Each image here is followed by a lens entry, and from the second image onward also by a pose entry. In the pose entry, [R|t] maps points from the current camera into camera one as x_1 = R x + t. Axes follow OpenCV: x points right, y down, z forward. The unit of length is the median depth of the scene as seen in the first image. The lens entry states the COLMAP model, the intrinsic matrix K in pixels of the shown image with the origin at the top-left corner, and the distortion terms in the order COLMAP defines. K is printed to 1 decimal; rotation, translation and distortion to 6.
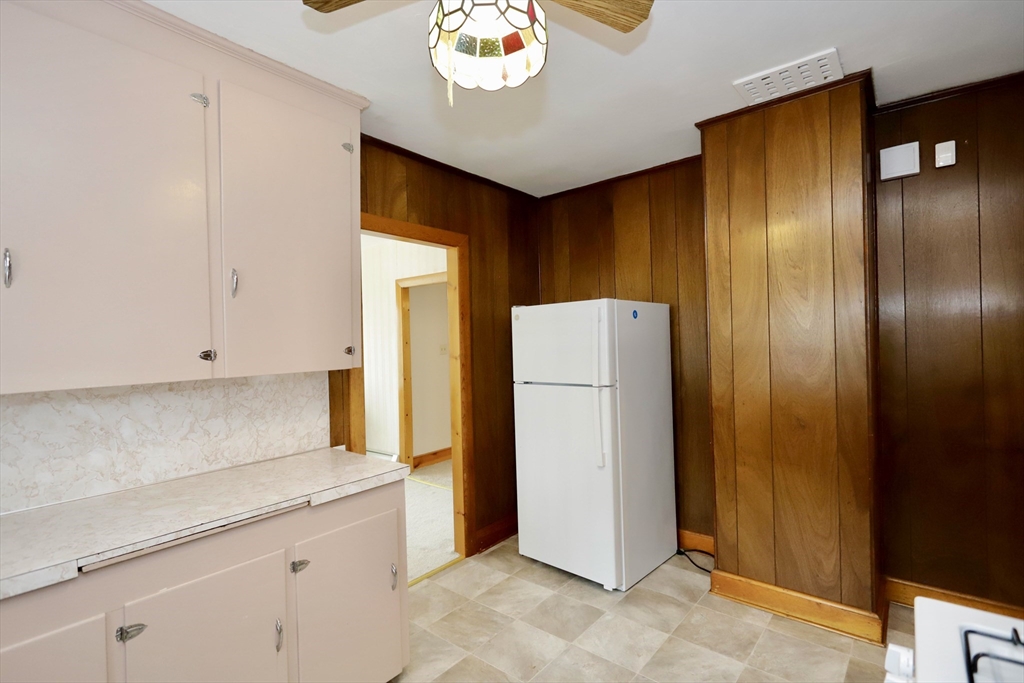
lens RADIAL K [[485.3, 0, 512.0], [0, 485.3, 341.5], [0, 0, 1]] dist [0.022520, 0.000022]
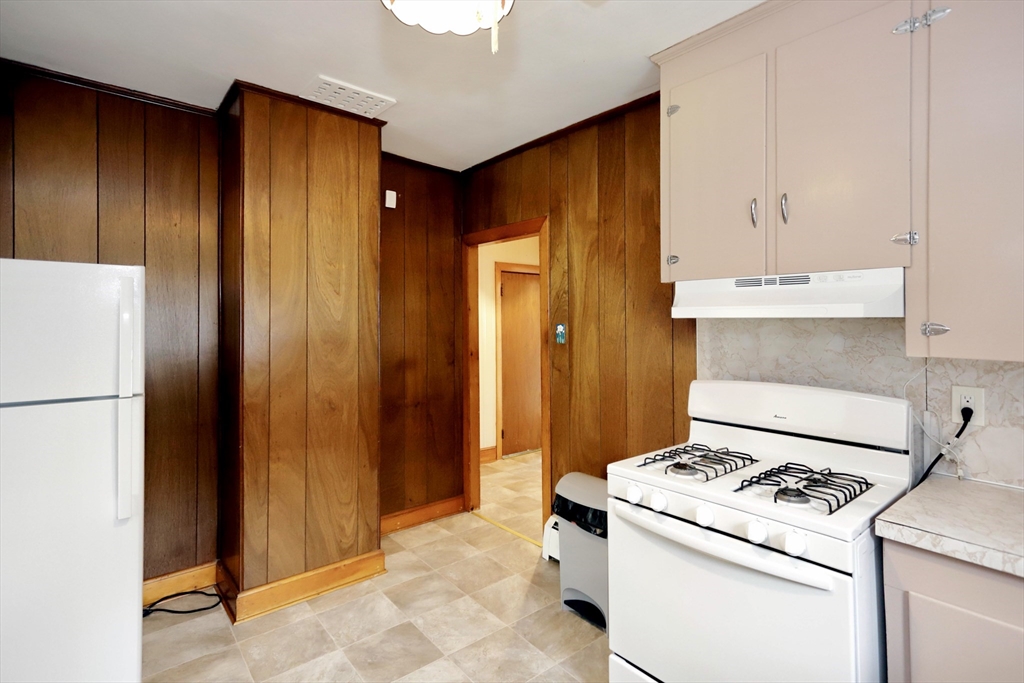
lens RADIAL K [[509.3, 0, 512.0], [0, 509.3, 313.1], [0, 0, 1]] dist [0.040318, 0.000479]
pose [[0.194878, 0.046722, 0.979714, -0.478822], [-0.005499, 0.998901, -0.046543, 0.010112], [-0.980812, 0.003683, 0.194920, 0.390697]]
